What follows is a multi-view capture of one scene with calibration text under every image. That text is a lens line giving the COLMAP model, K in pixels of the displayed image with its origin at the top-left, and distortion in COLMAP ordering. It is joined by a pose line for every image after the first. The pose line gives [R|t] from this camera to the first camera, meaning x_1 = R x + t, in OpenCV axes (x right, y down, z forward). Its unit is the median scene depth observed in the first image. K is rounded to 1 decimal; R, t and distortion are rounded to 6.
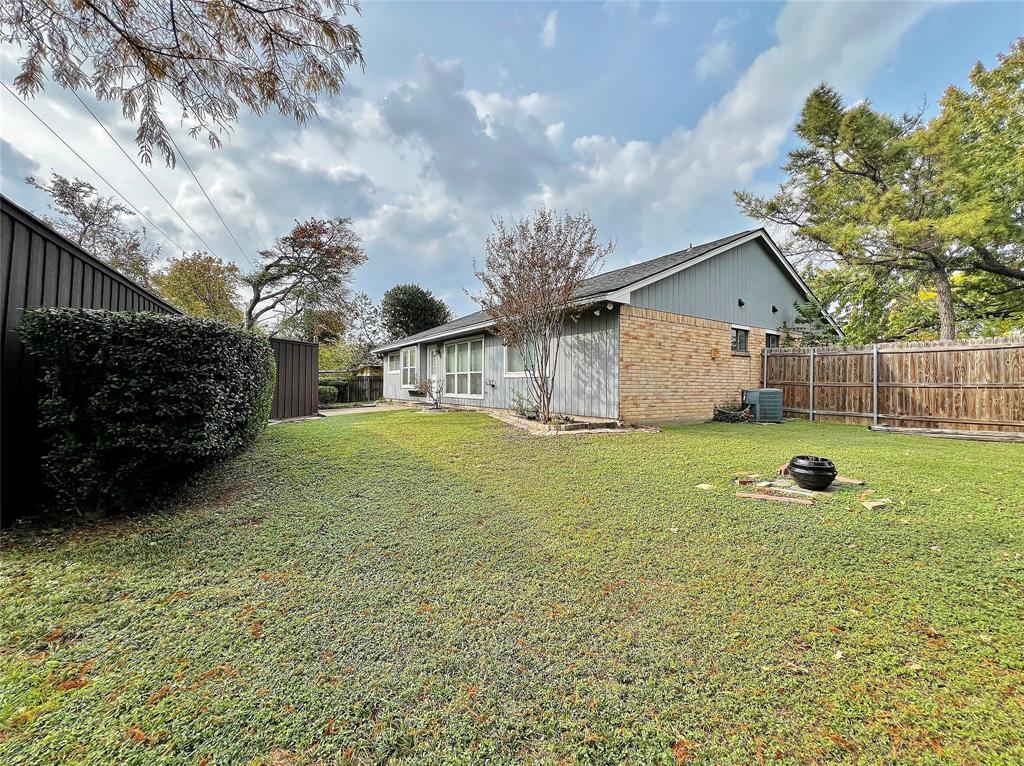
lens RADIAL K [[416.2, 0, 512.0], [0, 416.2, 383.0], [0, 0, 1]] dist [0.000412, 0.000036]
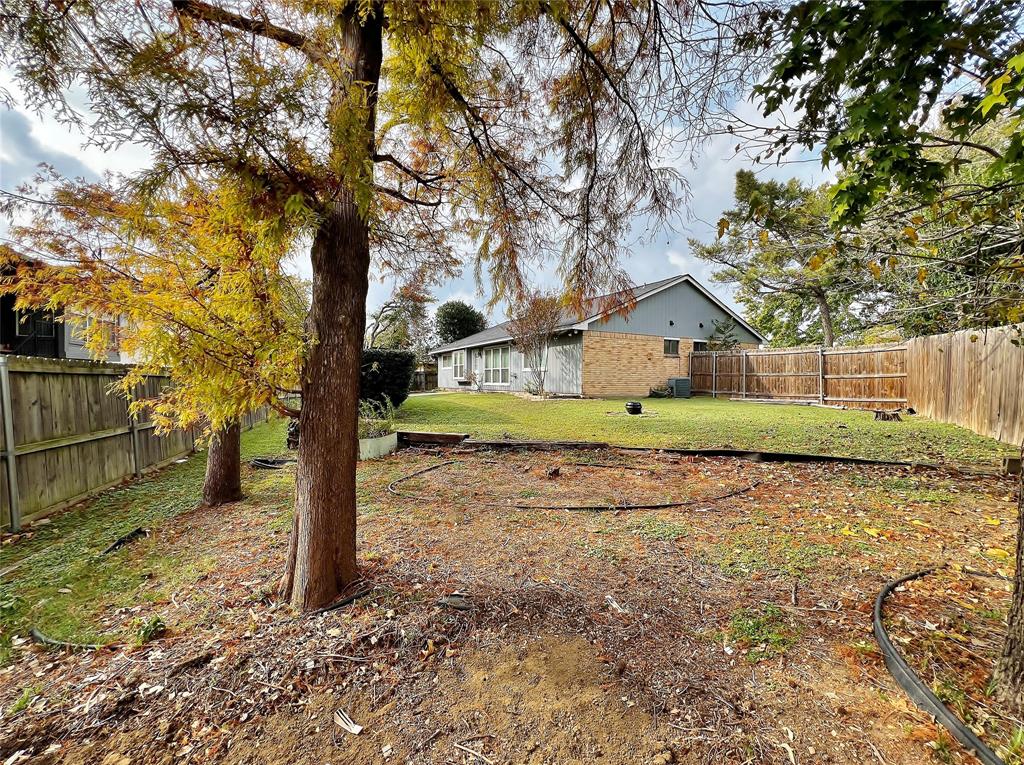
lens RADIAL K [[416.2, 0, 512.0], [0, 416.2, 382.5], [0, 0, 1]] dist [0.000412, 0.000036]
pose [[0.996503, -0.001757, -0.083537, 0.074673], [0.002565, 0.999951, 0.009569, 0.013729], [0.083516, -0.009750, 0.996459, -0.577603]]
